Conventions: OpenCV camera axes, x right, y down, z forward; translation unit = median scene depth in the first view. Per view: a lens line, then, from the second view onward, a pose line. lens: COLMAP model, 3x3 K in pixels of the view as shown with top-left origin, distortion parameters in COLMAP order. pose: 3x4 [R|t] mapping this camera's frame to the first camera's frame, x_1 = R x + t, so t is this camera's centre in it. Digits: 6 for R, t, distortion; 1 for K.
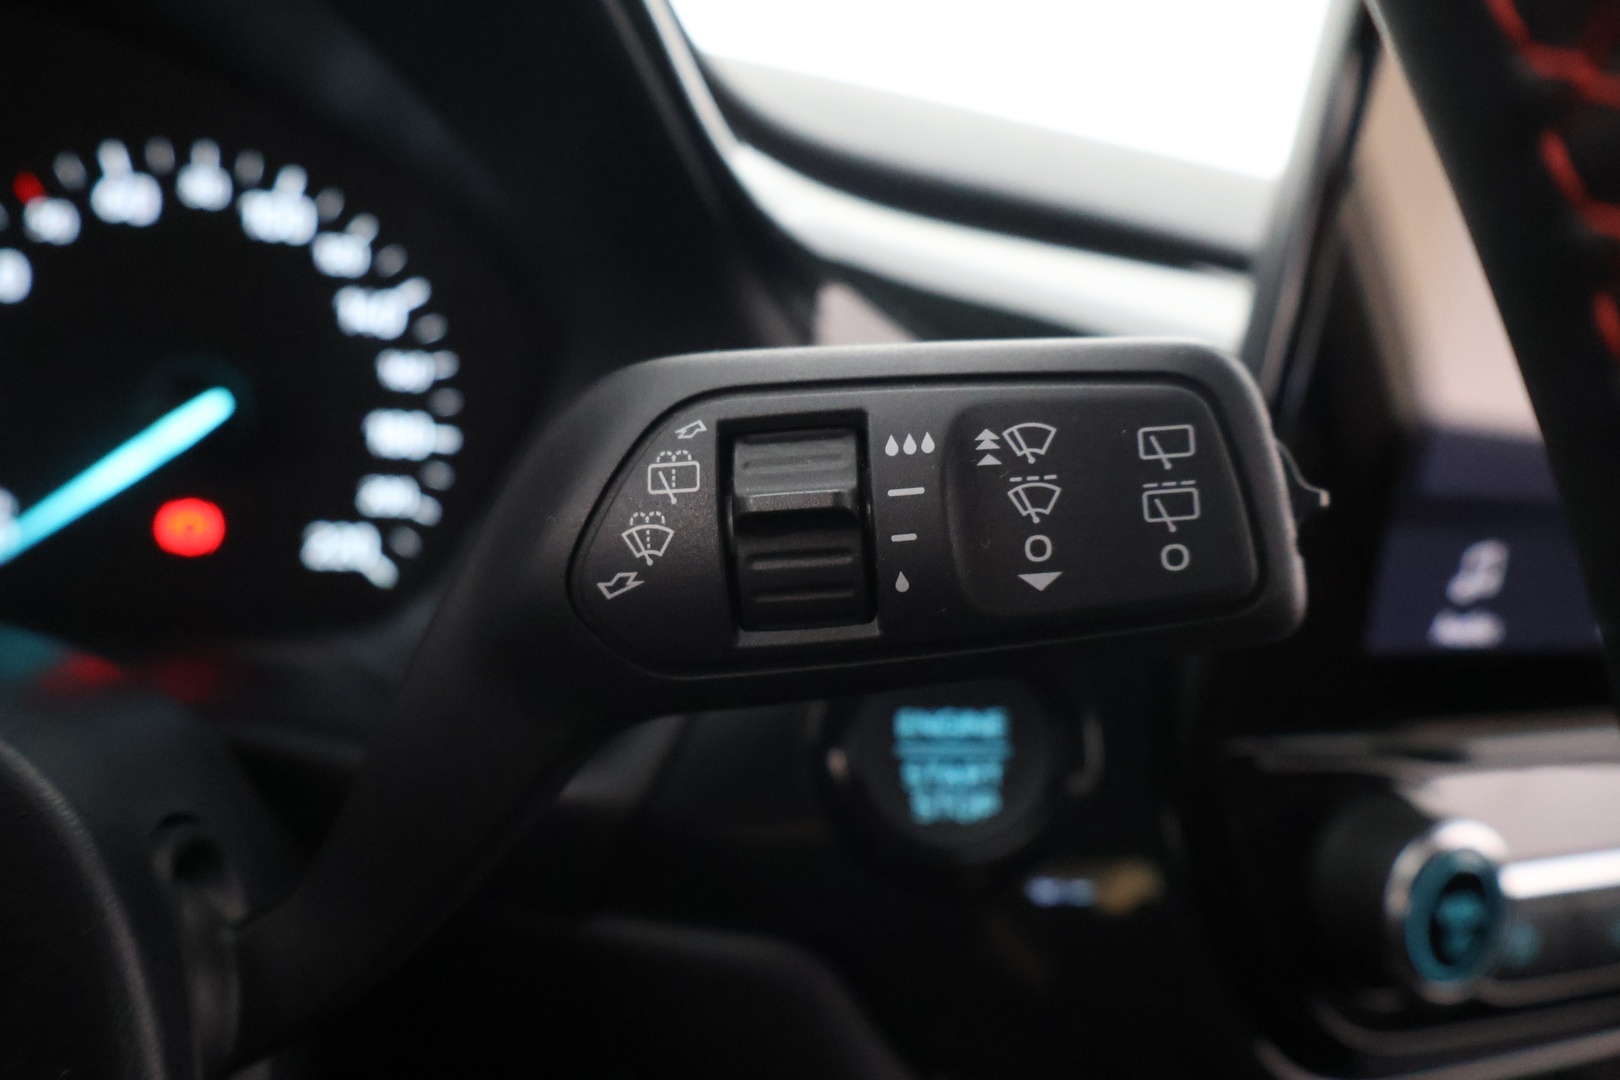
lens RADIAL K [[1259.9, 0, 810.9], [0, 1259.9, 533.6], [0, 0, 1]] dist [-0.007563, -0.008946]
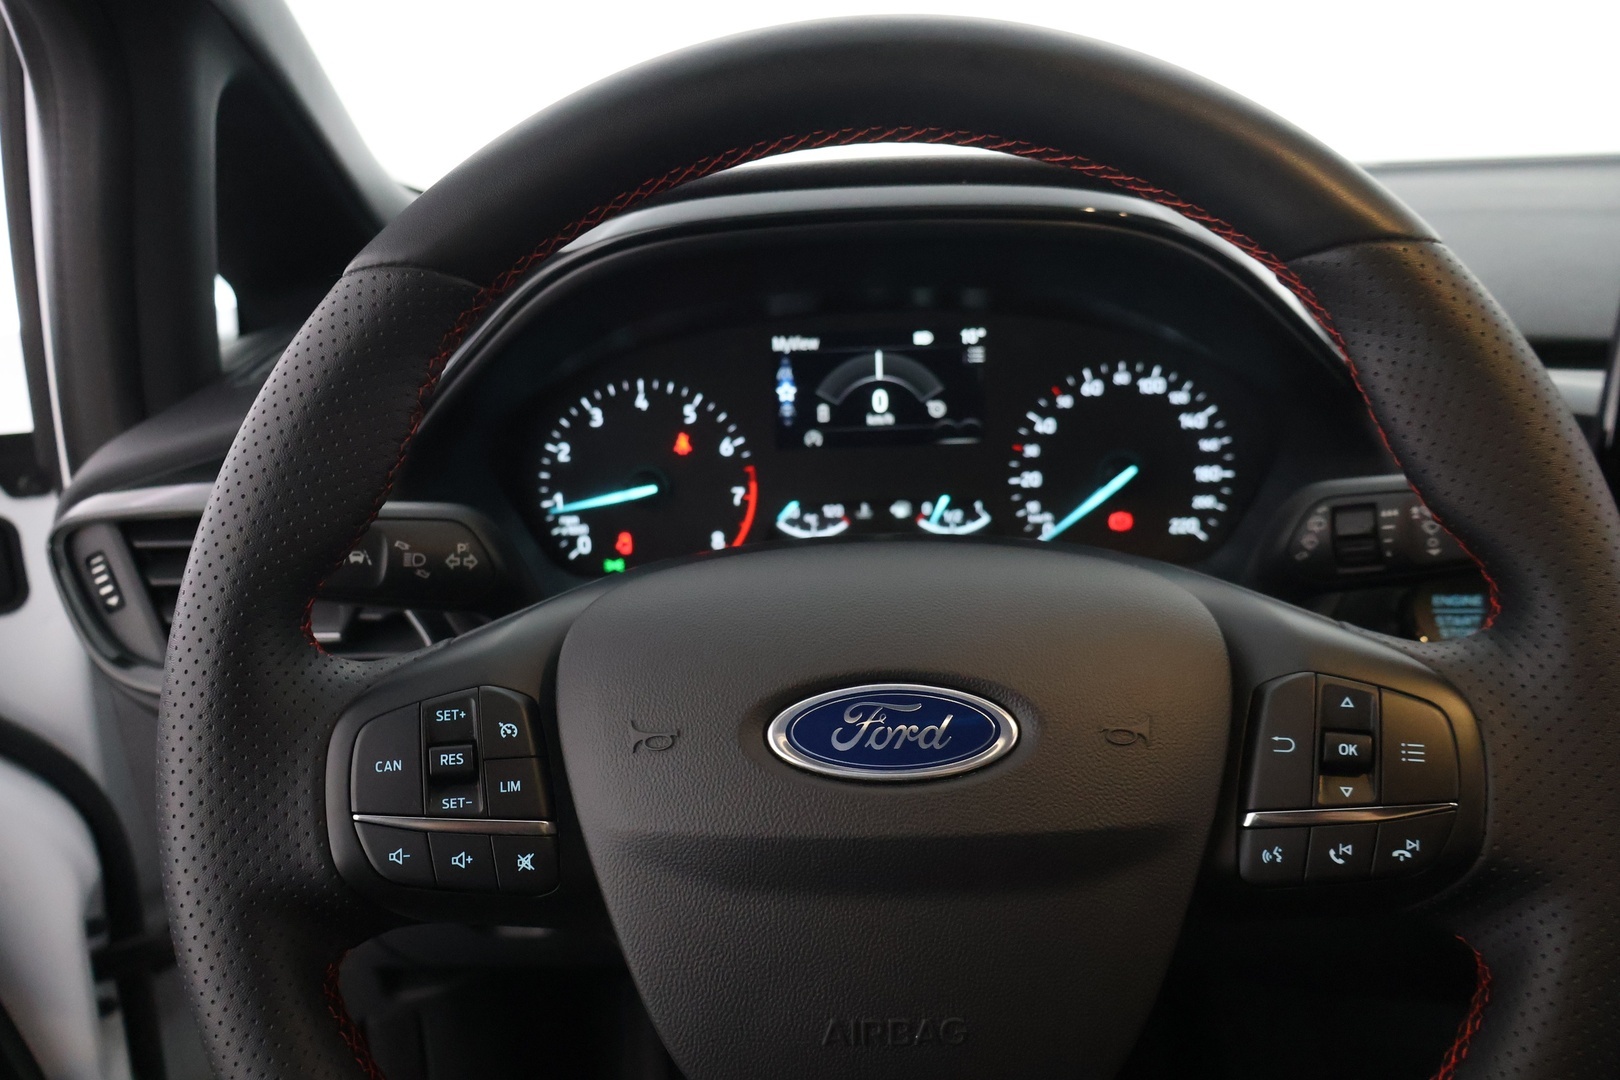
lens RADIAL K [[1259.9, 0, 810.9], [0, 1259.9, 533.6], [0, 0, 1]] dist [-0.007563, -0.008946]
pose [[0.844316, -0.029452, -0.535035, 0.355991], [0.068322, 0.996256, 0.052975, -0.187346], [0.531472, -0.081282, 0.843167, -1.671966]]
